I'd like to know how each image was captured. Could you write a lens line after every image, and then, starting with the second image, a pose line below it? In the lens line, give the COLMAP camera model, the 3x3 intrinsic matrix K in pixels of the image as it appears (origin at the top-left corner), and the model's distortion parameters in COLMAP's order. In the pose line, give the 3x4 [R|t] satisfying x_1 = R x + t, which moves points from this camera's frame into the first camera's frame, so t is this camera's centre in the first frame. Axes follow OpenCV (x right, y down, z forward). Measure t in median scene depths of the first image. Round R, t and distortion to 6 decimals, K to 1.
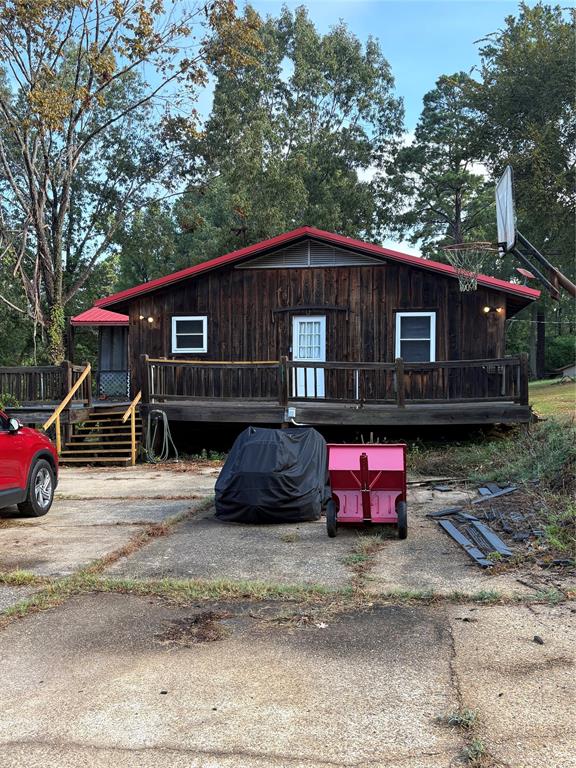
lens RADIAL K [[751.2, 0, 288.0], [0, 751.2, 384.0], [0, 0, 1]] dist [-0.003243, -0.002402]
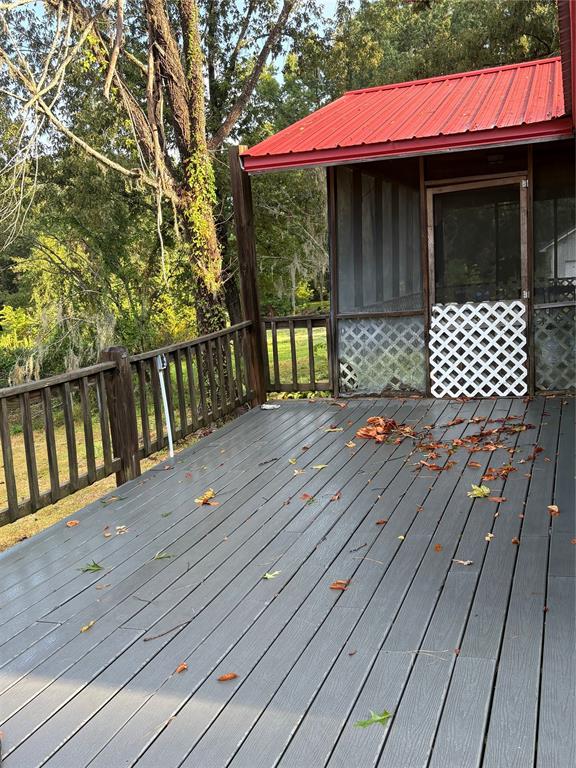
lens RADIAL K [[778.3, 0, 288.0], [0, 778.3, 384.0], [0, 0, 1]] dist [0.002721, 0.002259]
pose [[0.978473, -0.031961, -0.203885, -0.155515], [0.063216, 0.986863, 0.148679, -0.031612], [0.196455, -0.158367, 0.967639, 0.508303]]
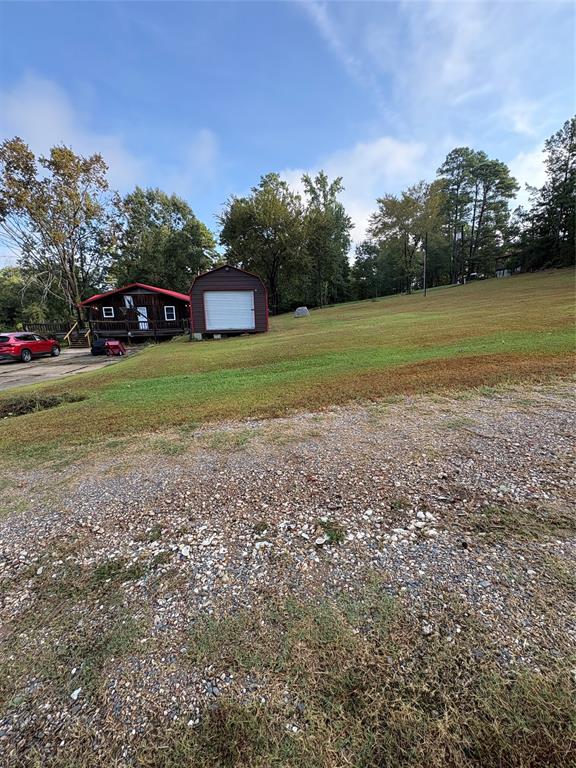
lens RADIAL K [[308.9, 0, 288.0], [0, 308.9, 384.0], [0, 0, 1]] dist [-0.000860, -0.000062]
pose [[0.976578, -0.060073, 0.206606, 0.268286], [0.012361, 0.974312, 0.224865, -0.034422], [-0.214807, -0.217044, 0.952234, -0.492443]]
